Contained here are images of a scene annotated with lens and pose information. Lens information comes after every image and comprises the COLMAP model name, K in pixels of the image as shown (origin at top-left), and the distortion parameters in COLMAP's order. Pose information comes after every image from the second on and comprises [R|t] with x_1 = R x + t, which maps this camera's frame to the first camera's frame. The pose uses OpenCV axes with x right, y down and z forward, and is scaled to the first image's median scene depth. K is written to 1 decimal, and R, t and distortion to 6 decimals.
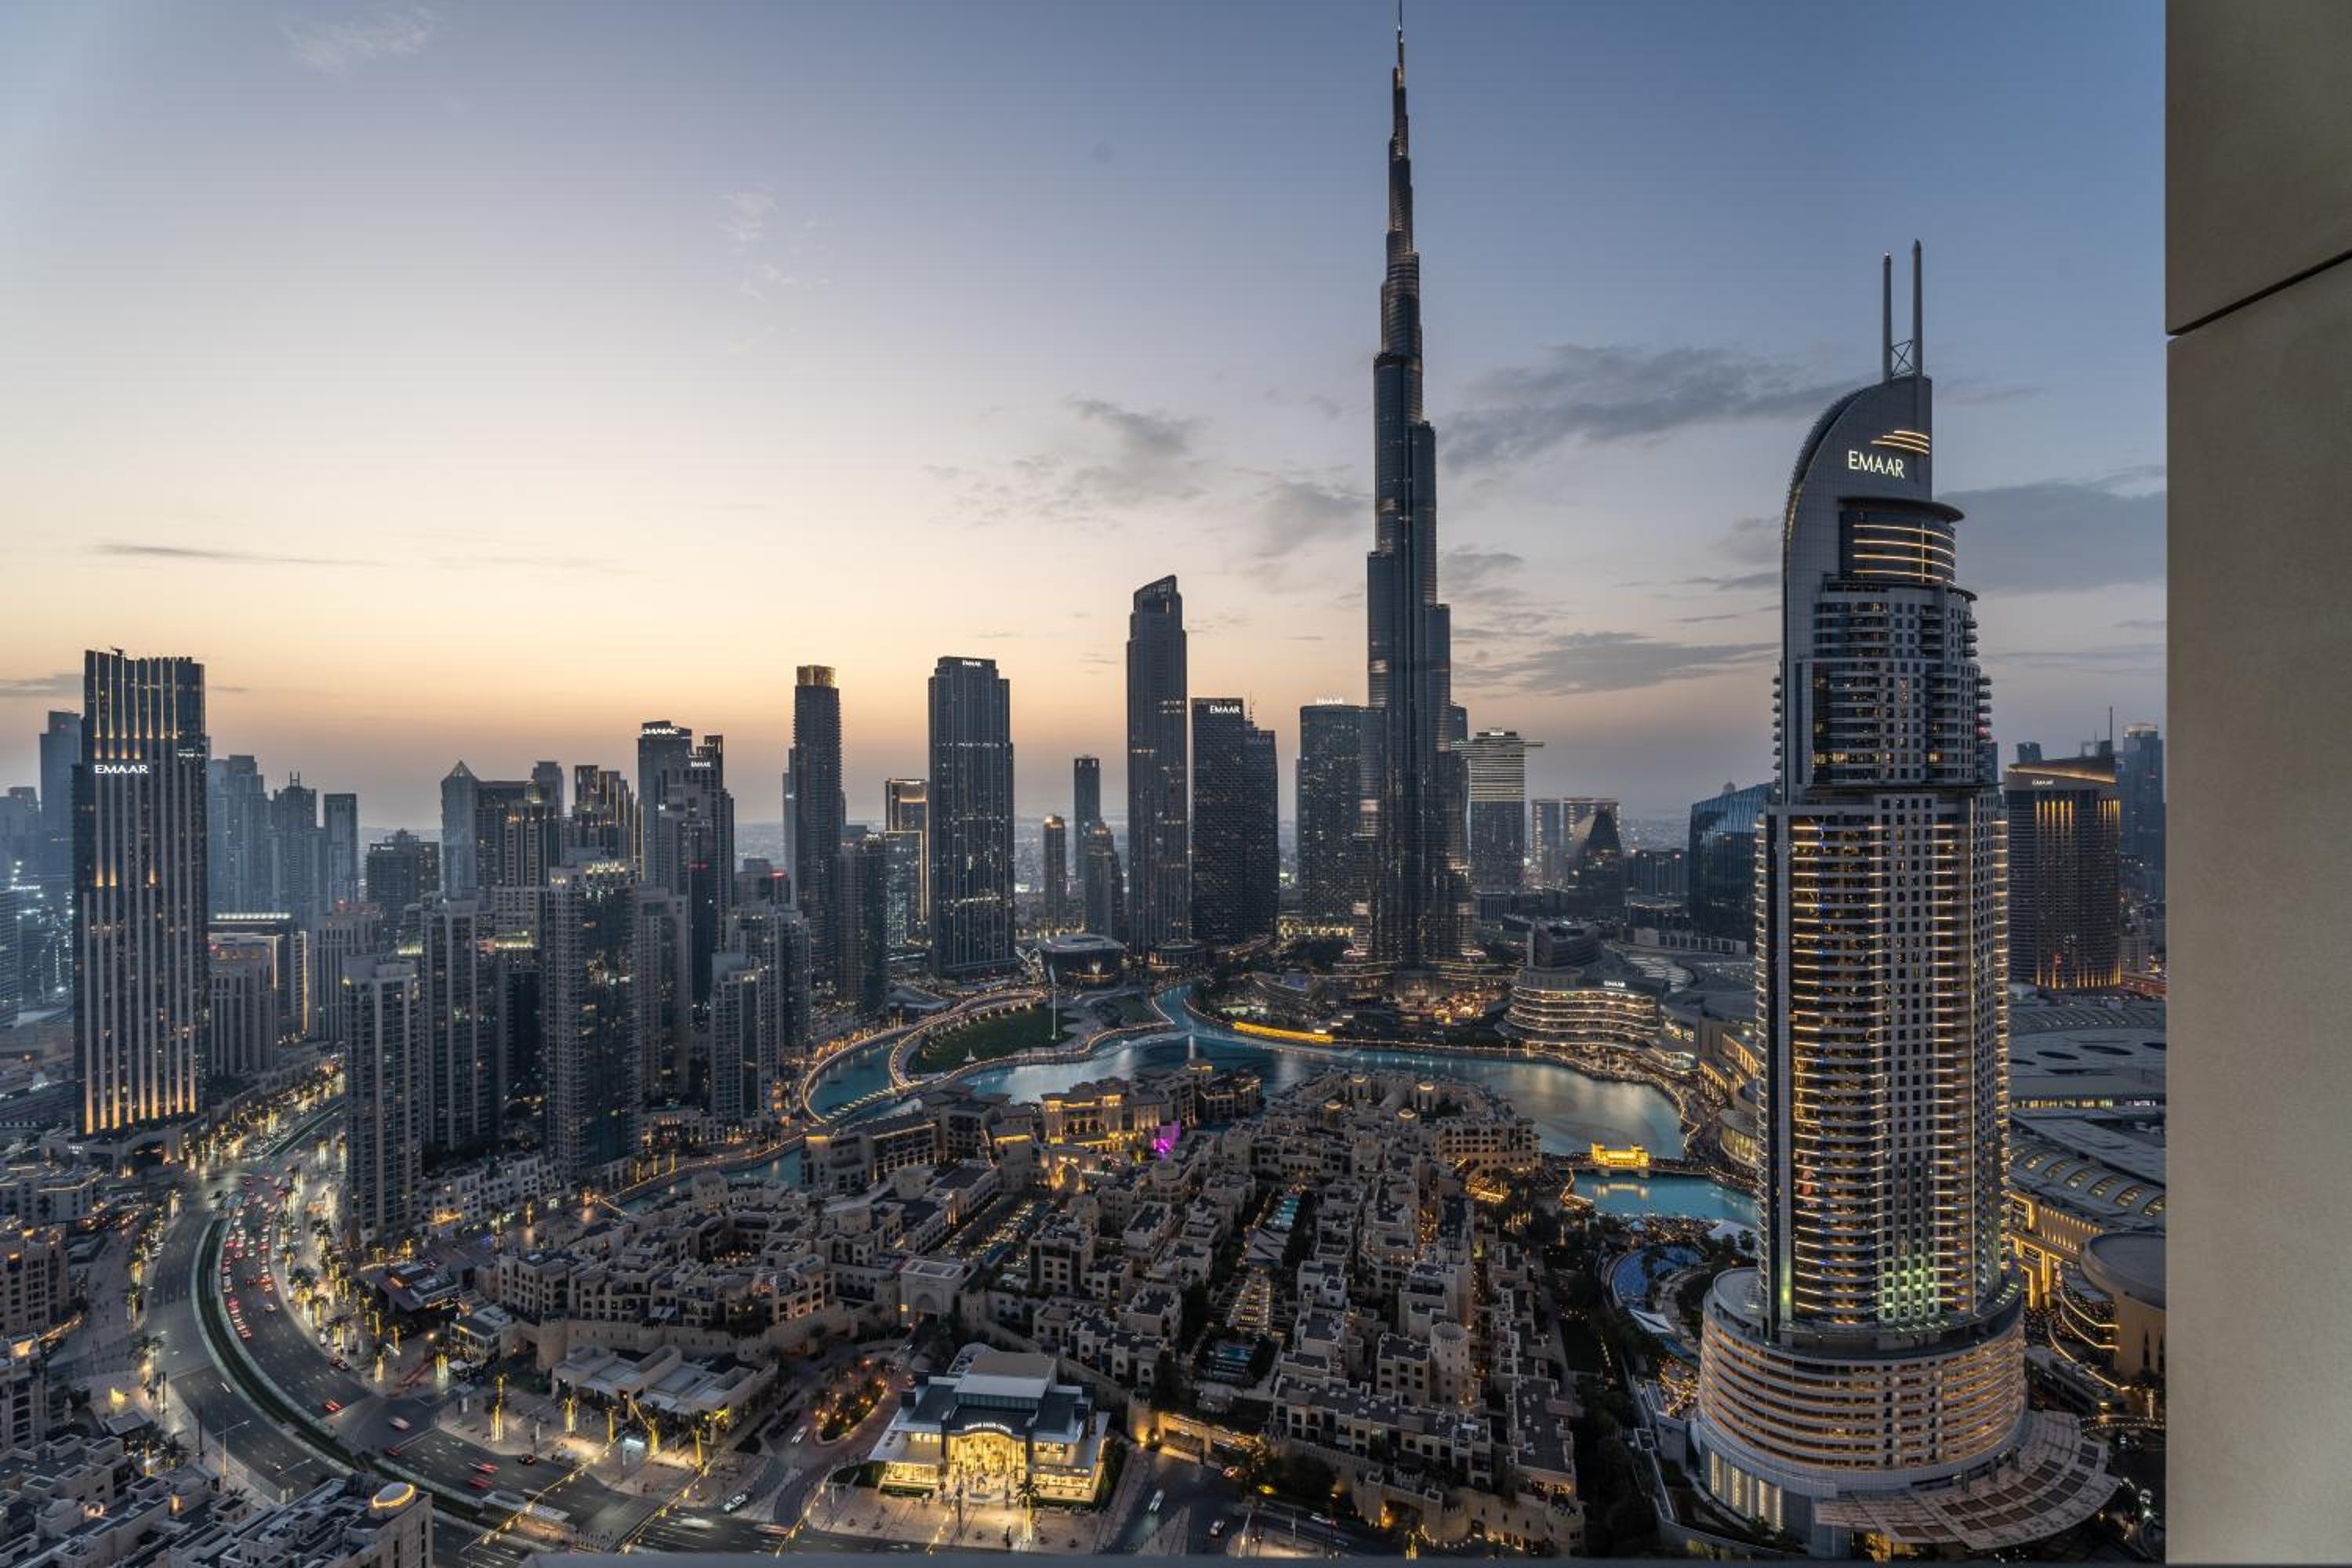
lens RADIAL K [[1056.7, 0, 1171.0], [0, 1056.7, 780.7], [0, 0, 1]] dist [0.014855, -0.007534]
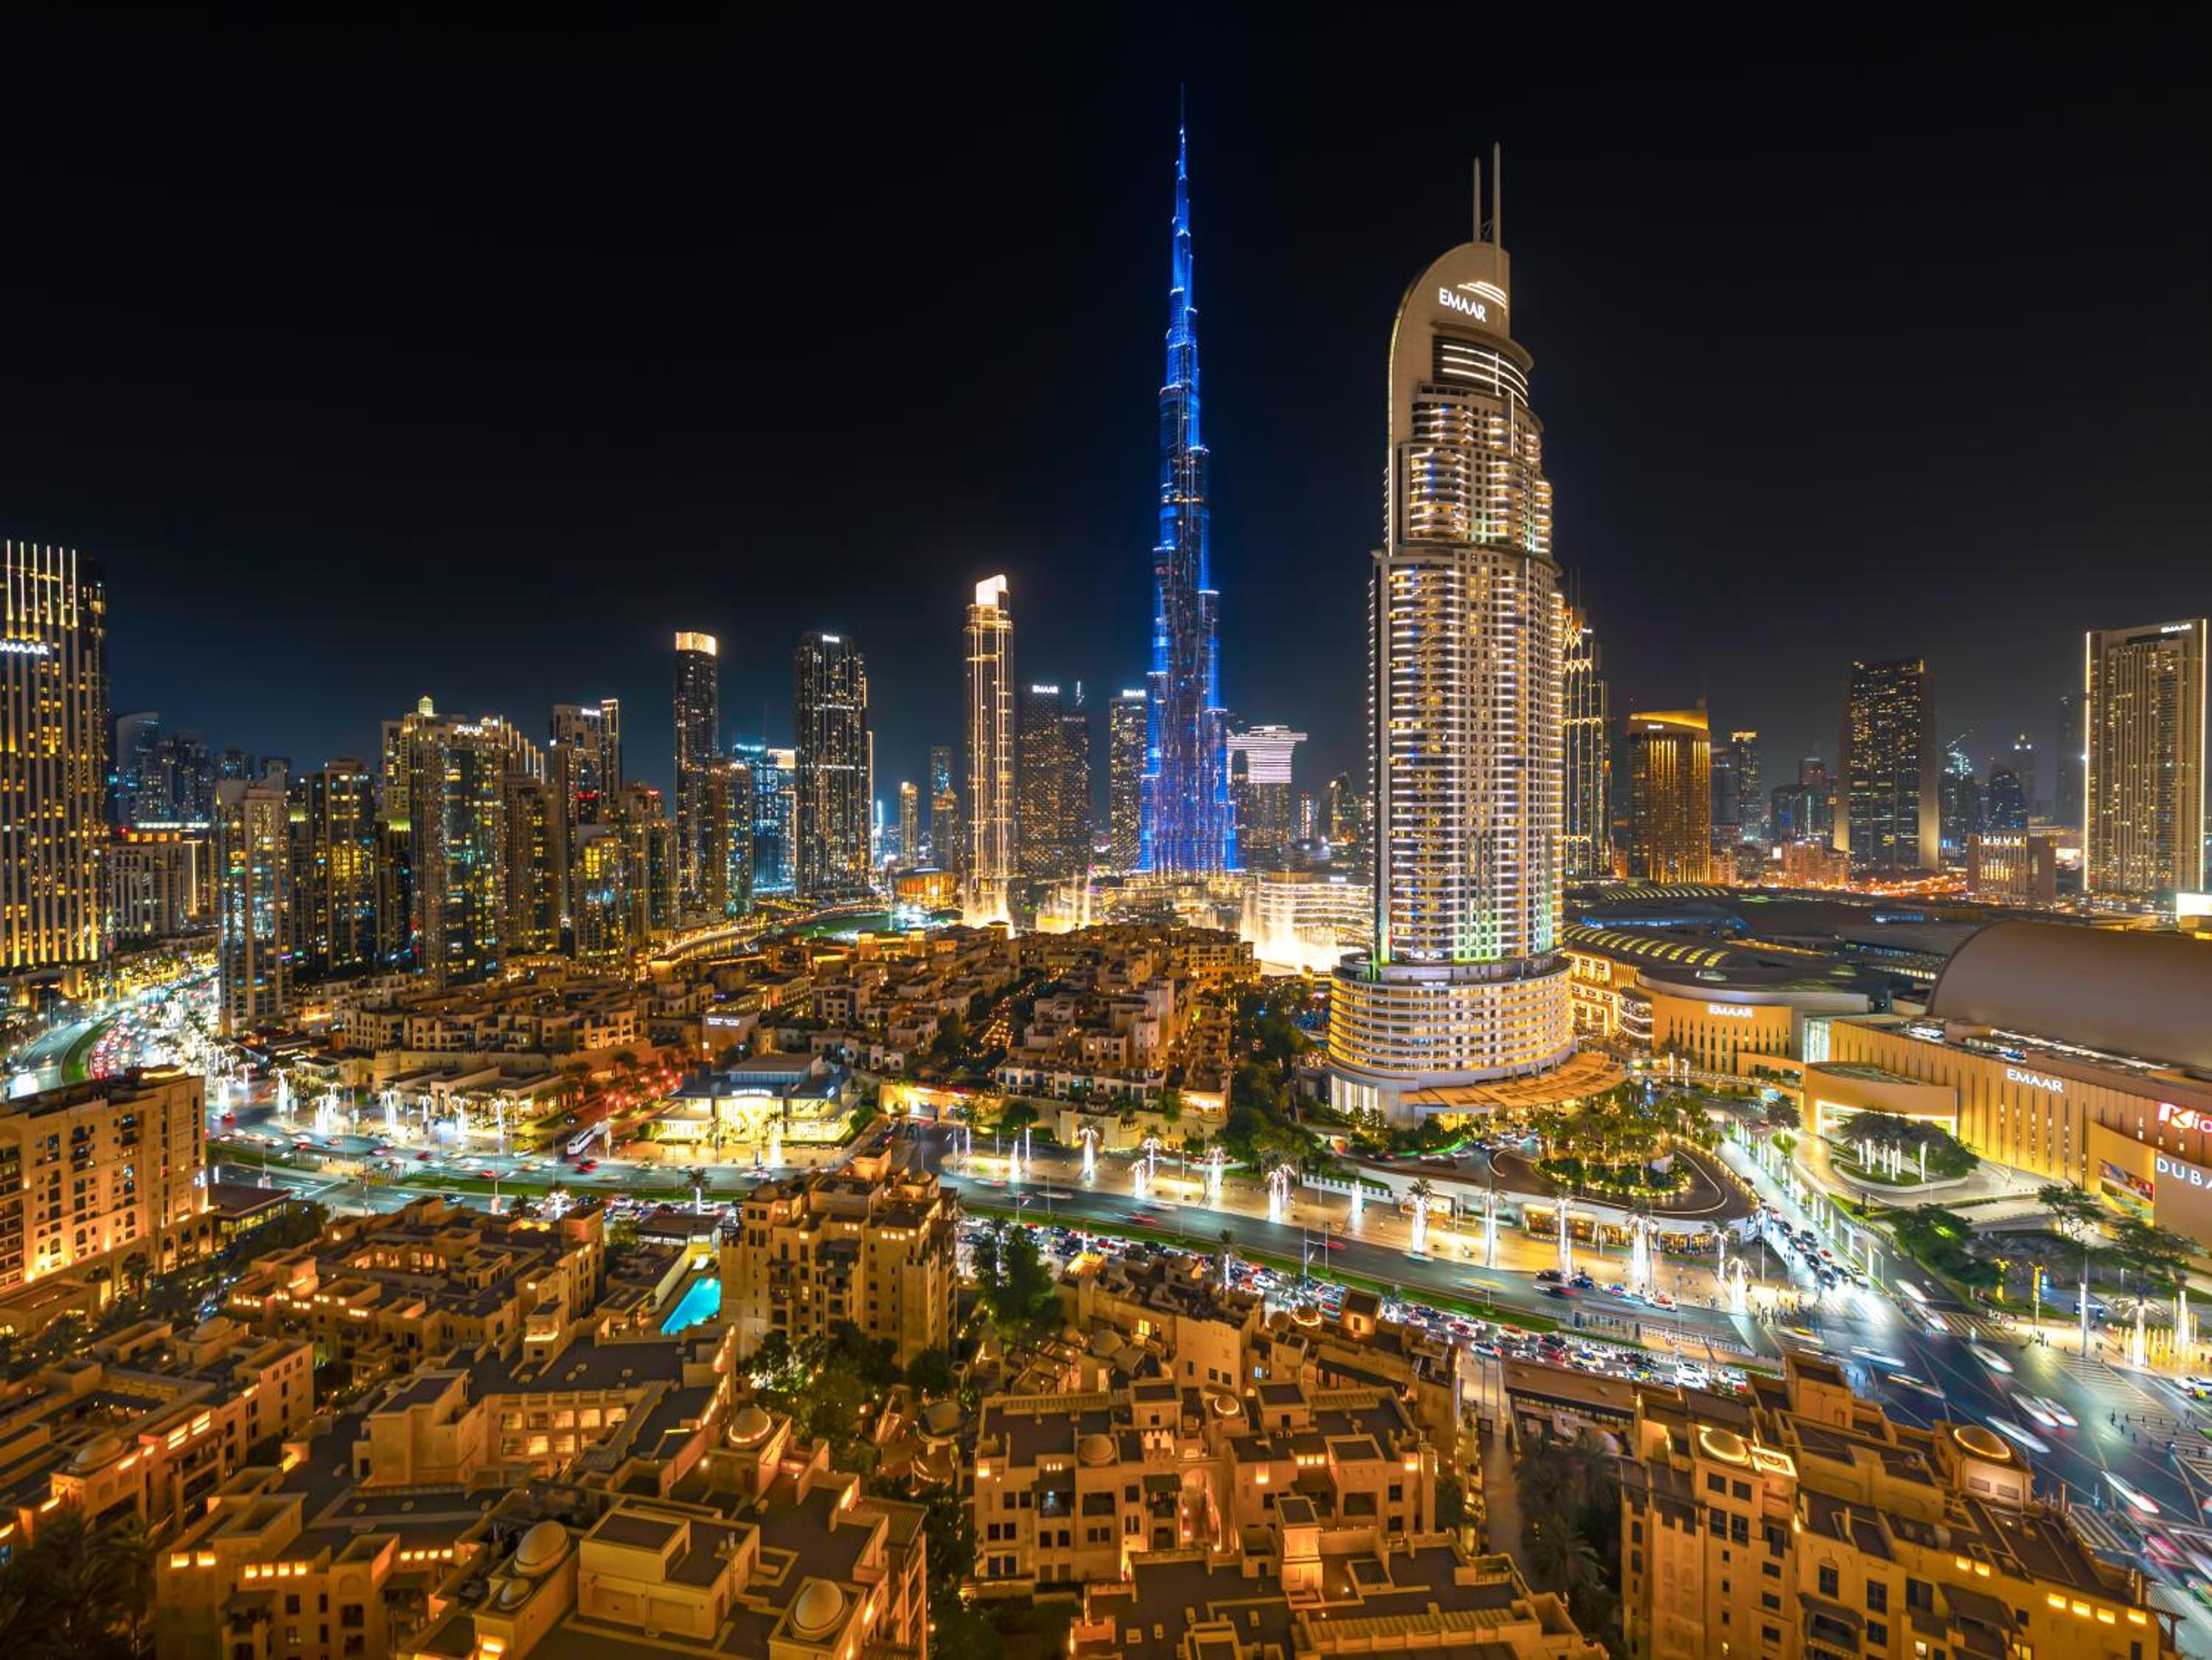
lens RADIAL K [[859.1, 0, 1115.3], [0, 859.1, 812.6], [0, 0, 1]] dist [-0.002211, -0.000426]
pose [[0.996073, -0.001313, 0.088524, 0.121847], [0.000536, 0.999961, 0.008805, 0.233904], [-0.088532, -0.008723, 0.996035, 0.005834]]
